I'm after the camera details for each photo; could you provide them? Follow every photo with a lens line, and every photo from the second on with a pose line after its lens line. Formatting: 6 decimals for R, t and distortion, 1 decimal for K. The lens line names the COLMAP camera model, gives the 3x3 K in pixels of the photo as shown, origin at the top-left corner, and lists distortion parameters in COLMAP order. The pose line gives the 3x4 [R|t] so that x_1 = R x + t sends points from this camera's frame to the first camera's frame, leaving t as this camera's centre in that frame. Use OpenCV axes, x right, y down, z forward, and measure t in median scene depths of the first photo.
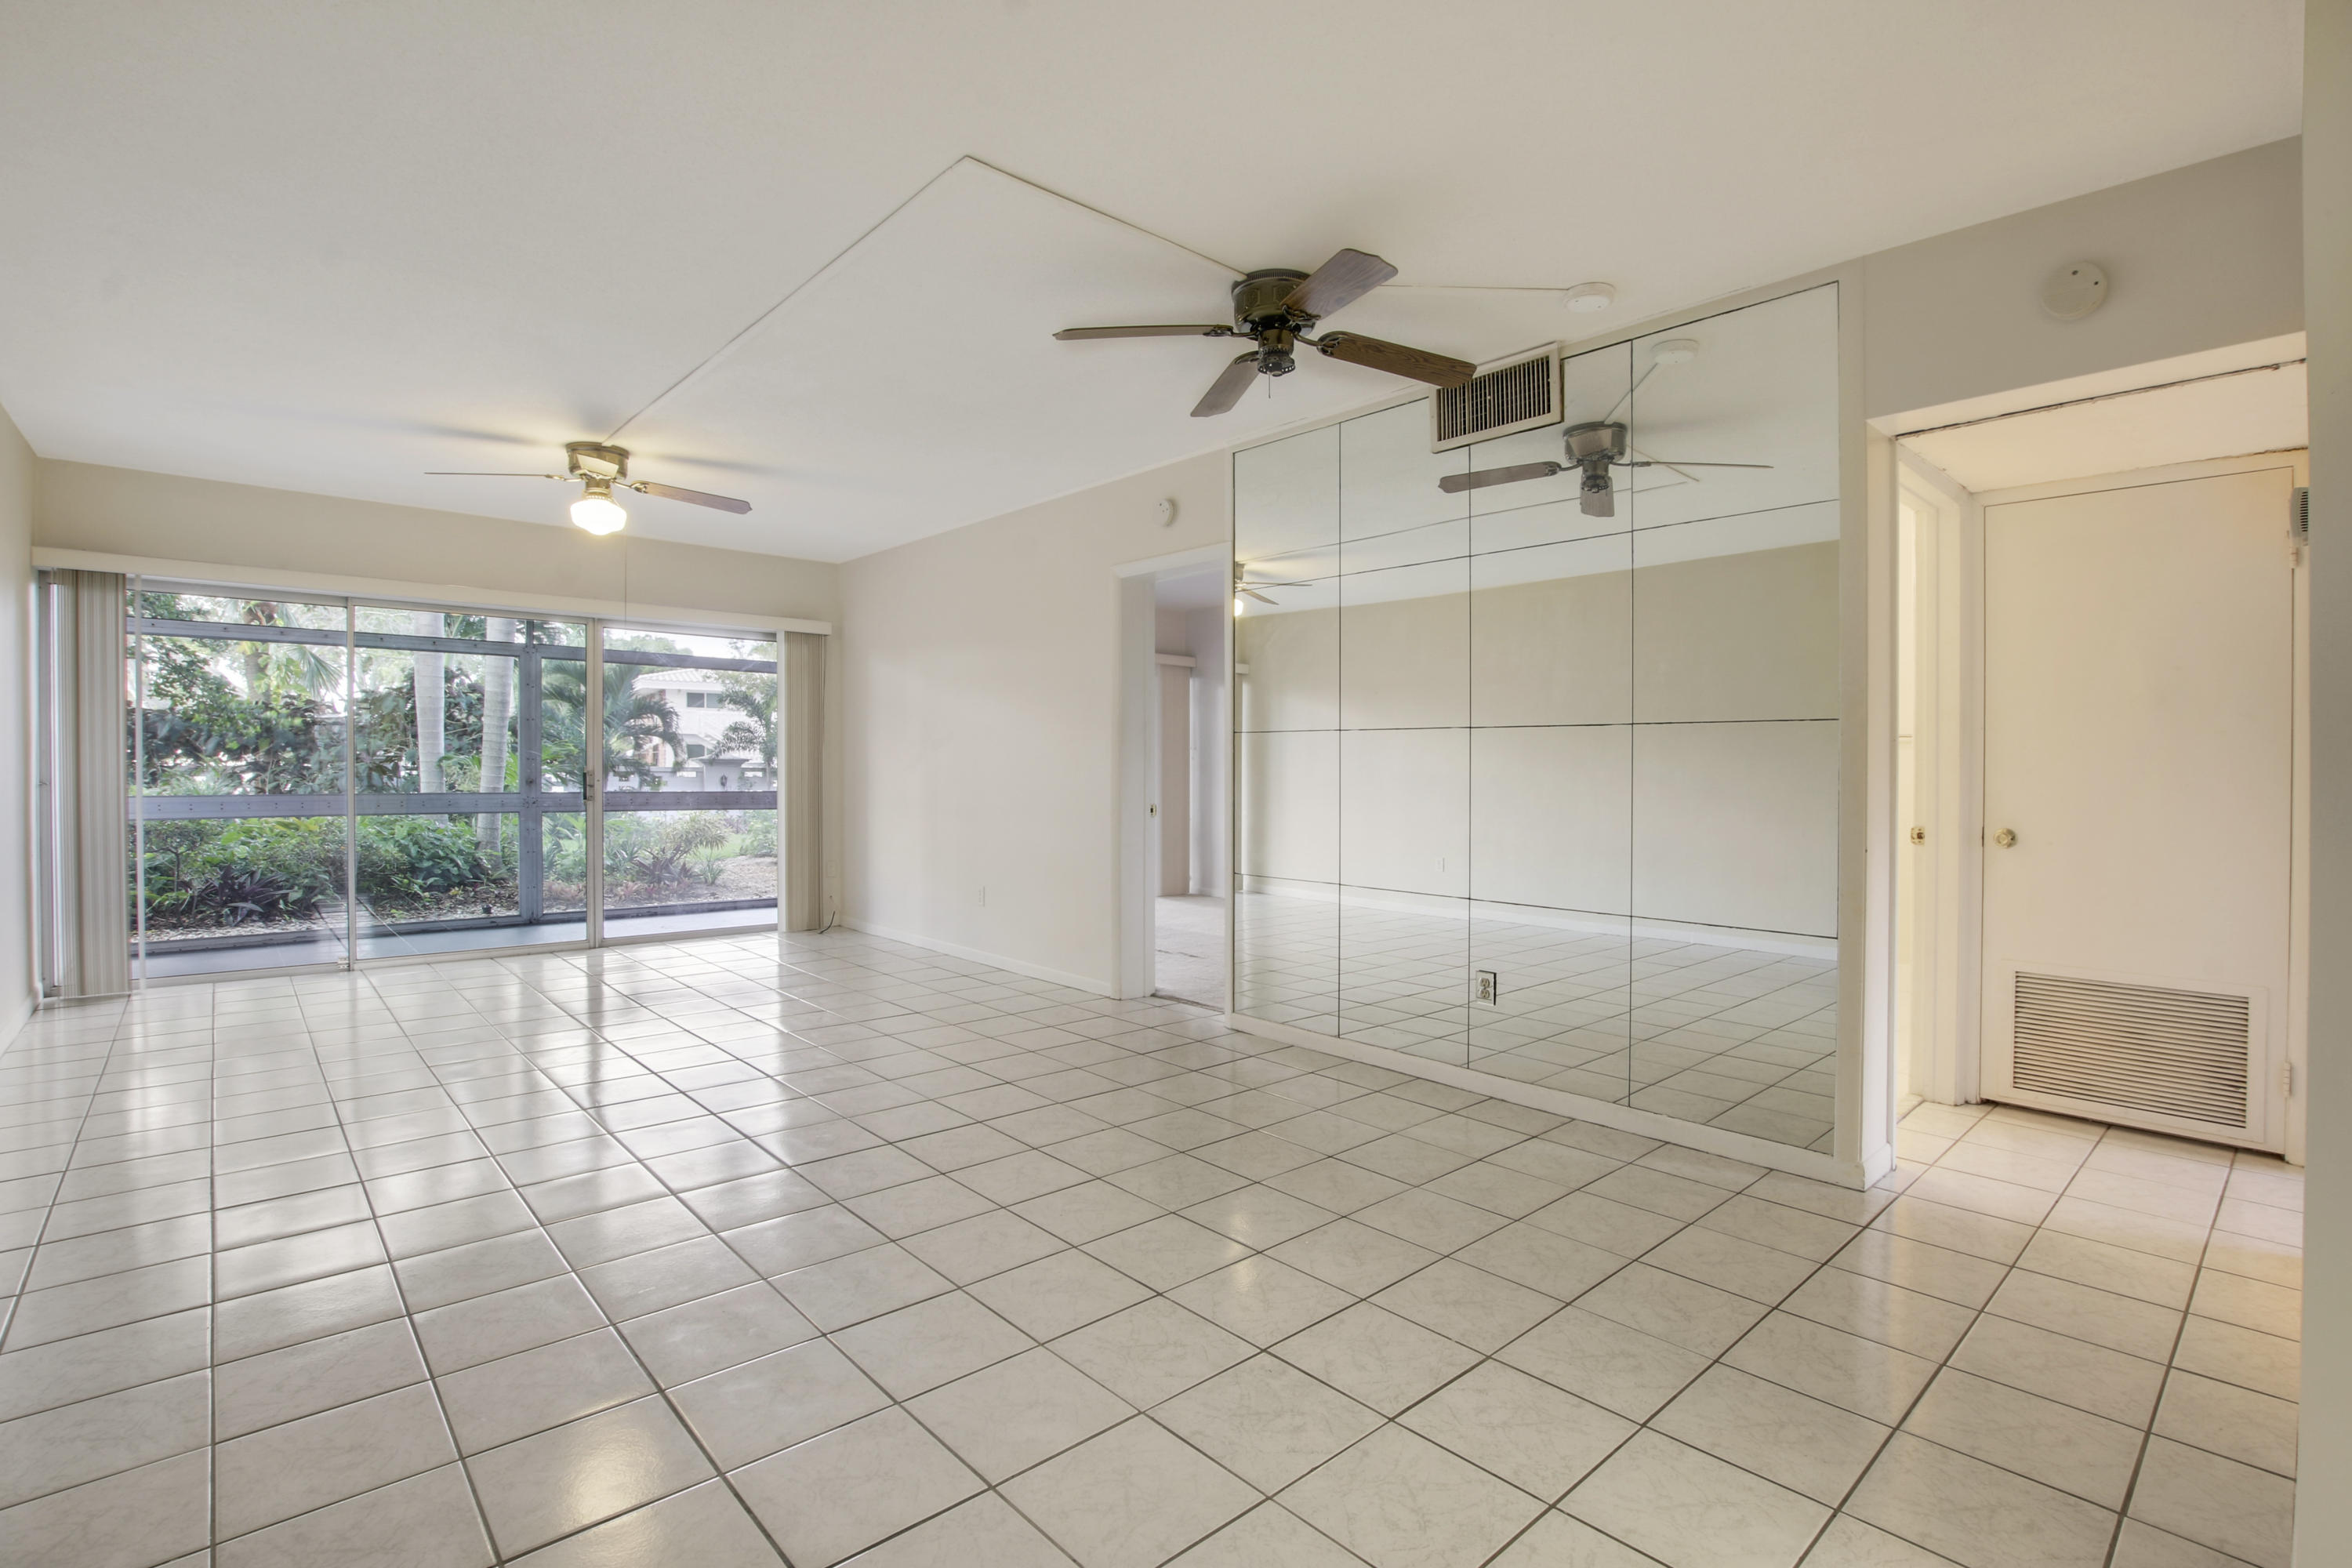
lens RADIAL K [[1080.0, 0, 1186.1], [0, 1080.0, 780.4], [0, 0, 1]] dist [-0.031775, -0.001364]
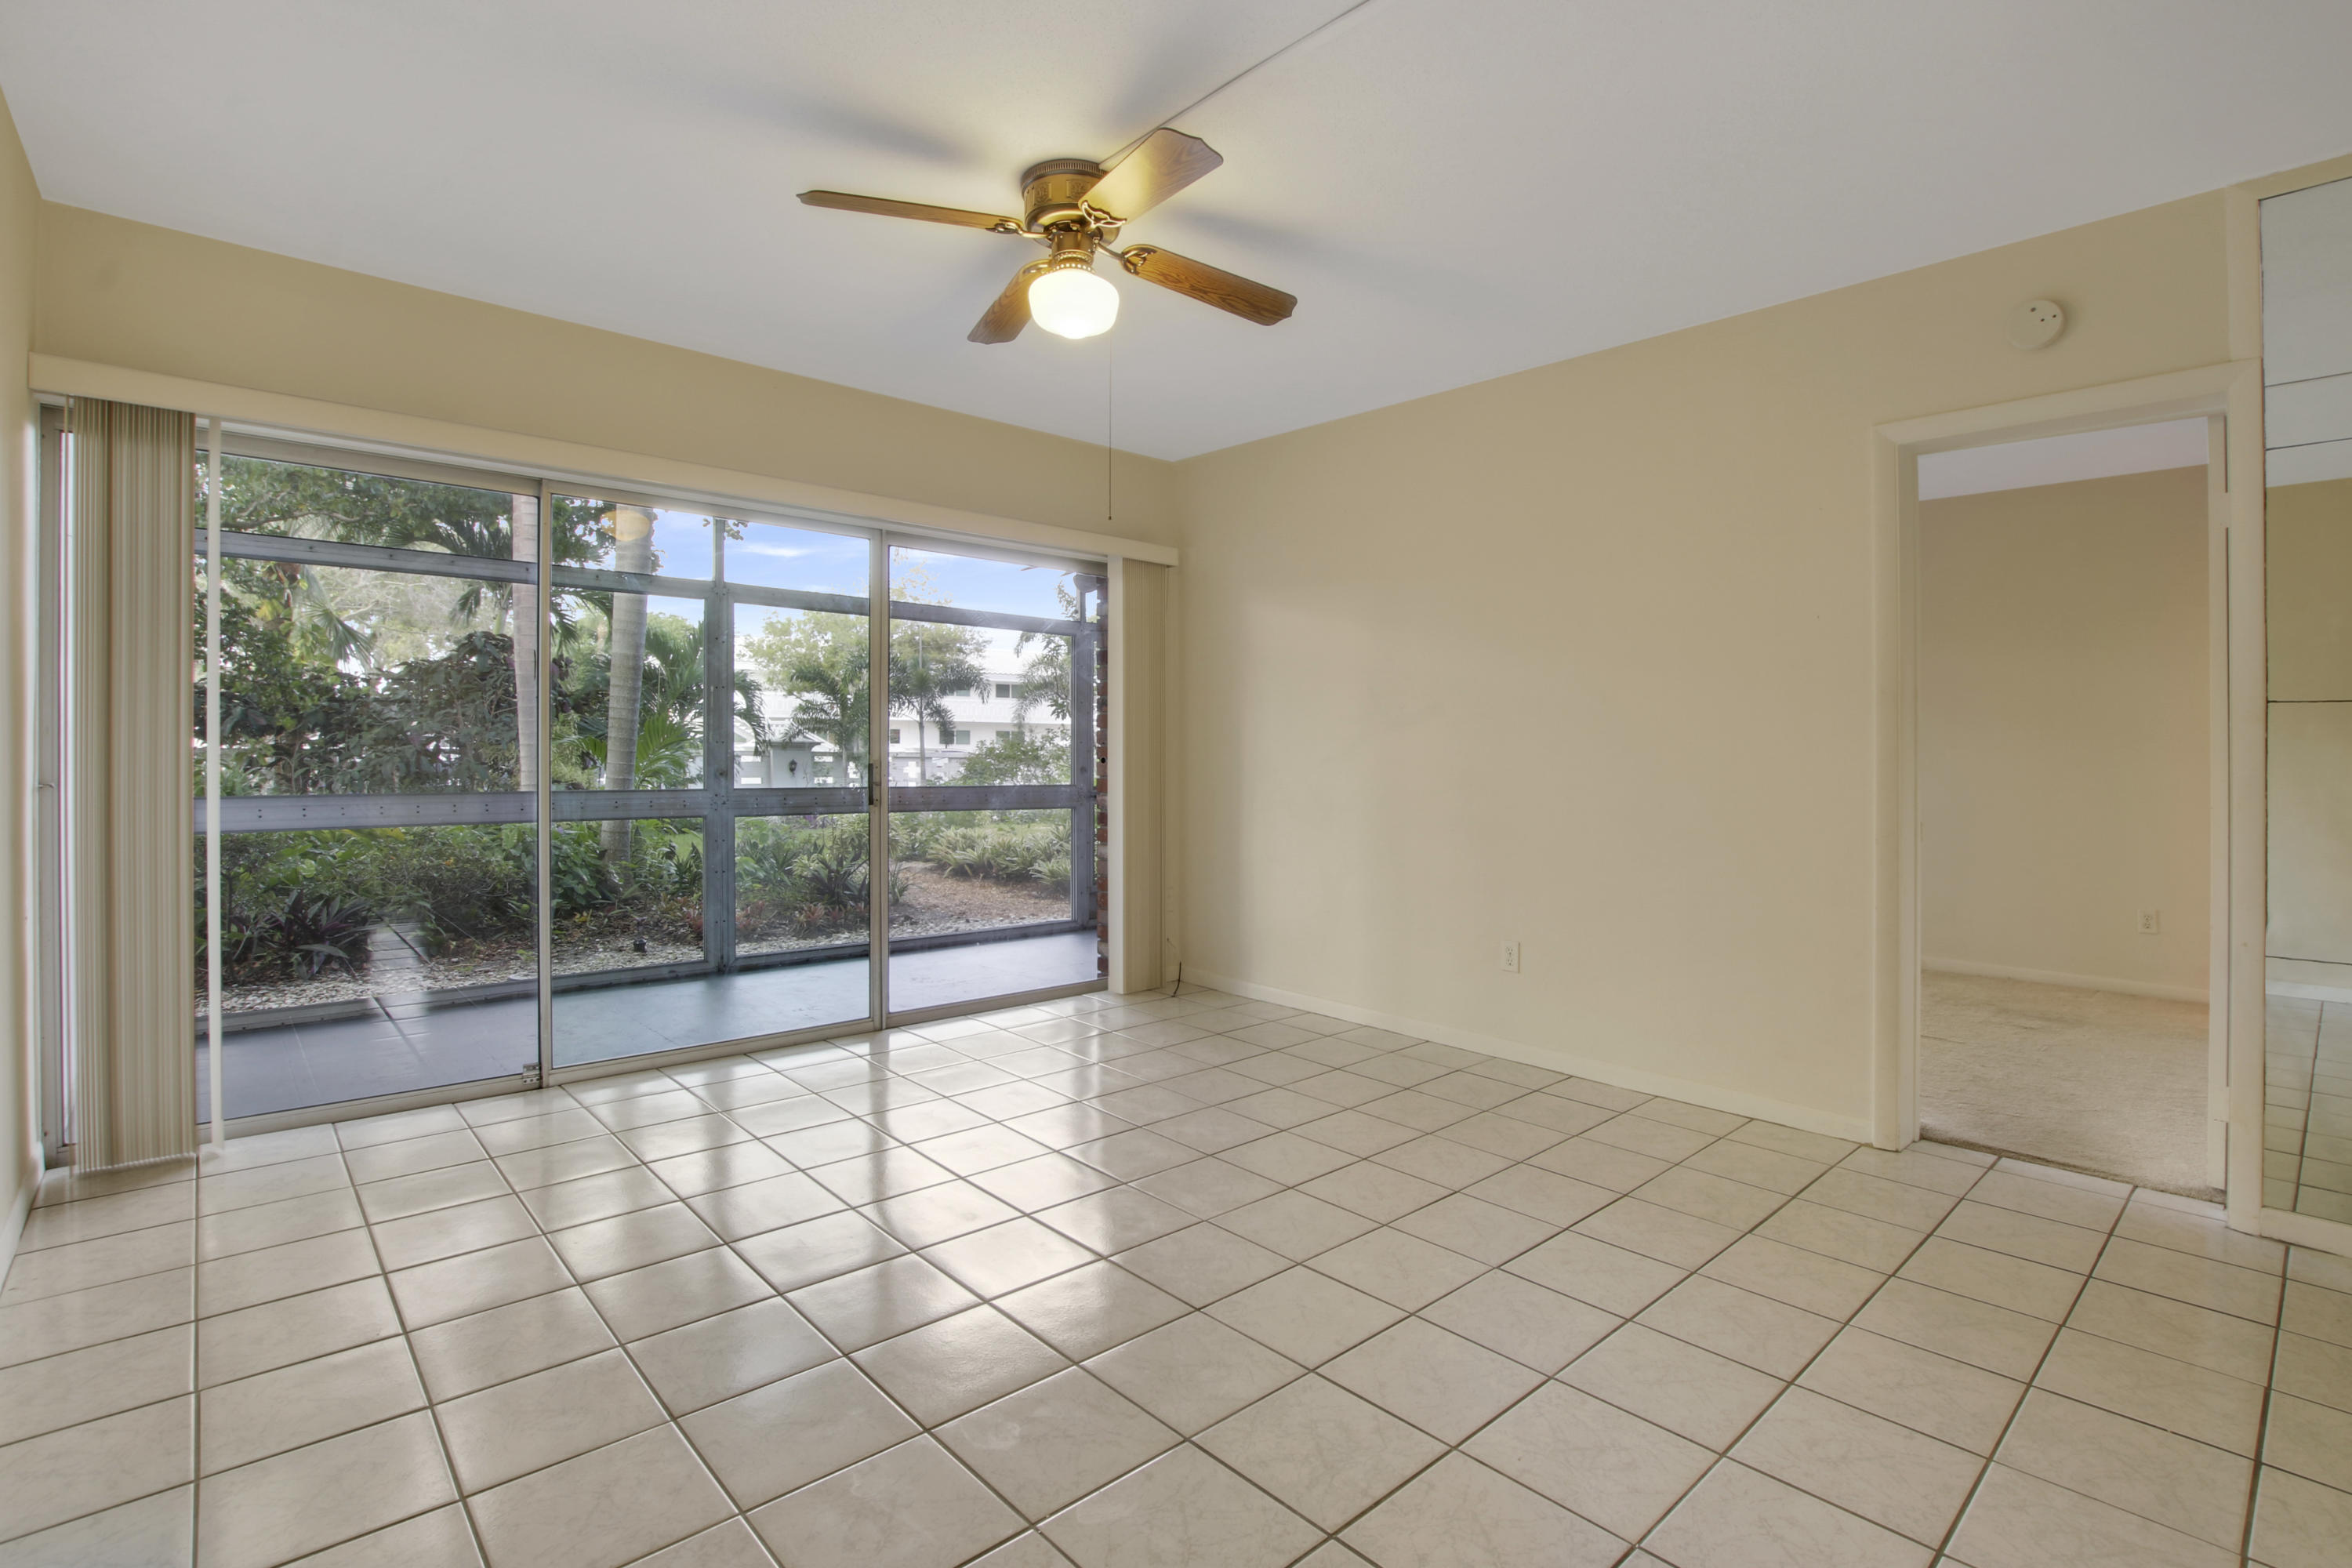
lens RADIAL K [[1080.0, 0, 1166.2], [0, 1080.0, 753.3], [0, 0, 1]] dist [-0.031775, -0.001364]
pose [[0.999994, 0.003391, -0.000069, -0.331727], [-0.003392, 0.999921, -0.012127, -0.004919], [0.000028, 0.012127, 0.999926, 0.293268]]
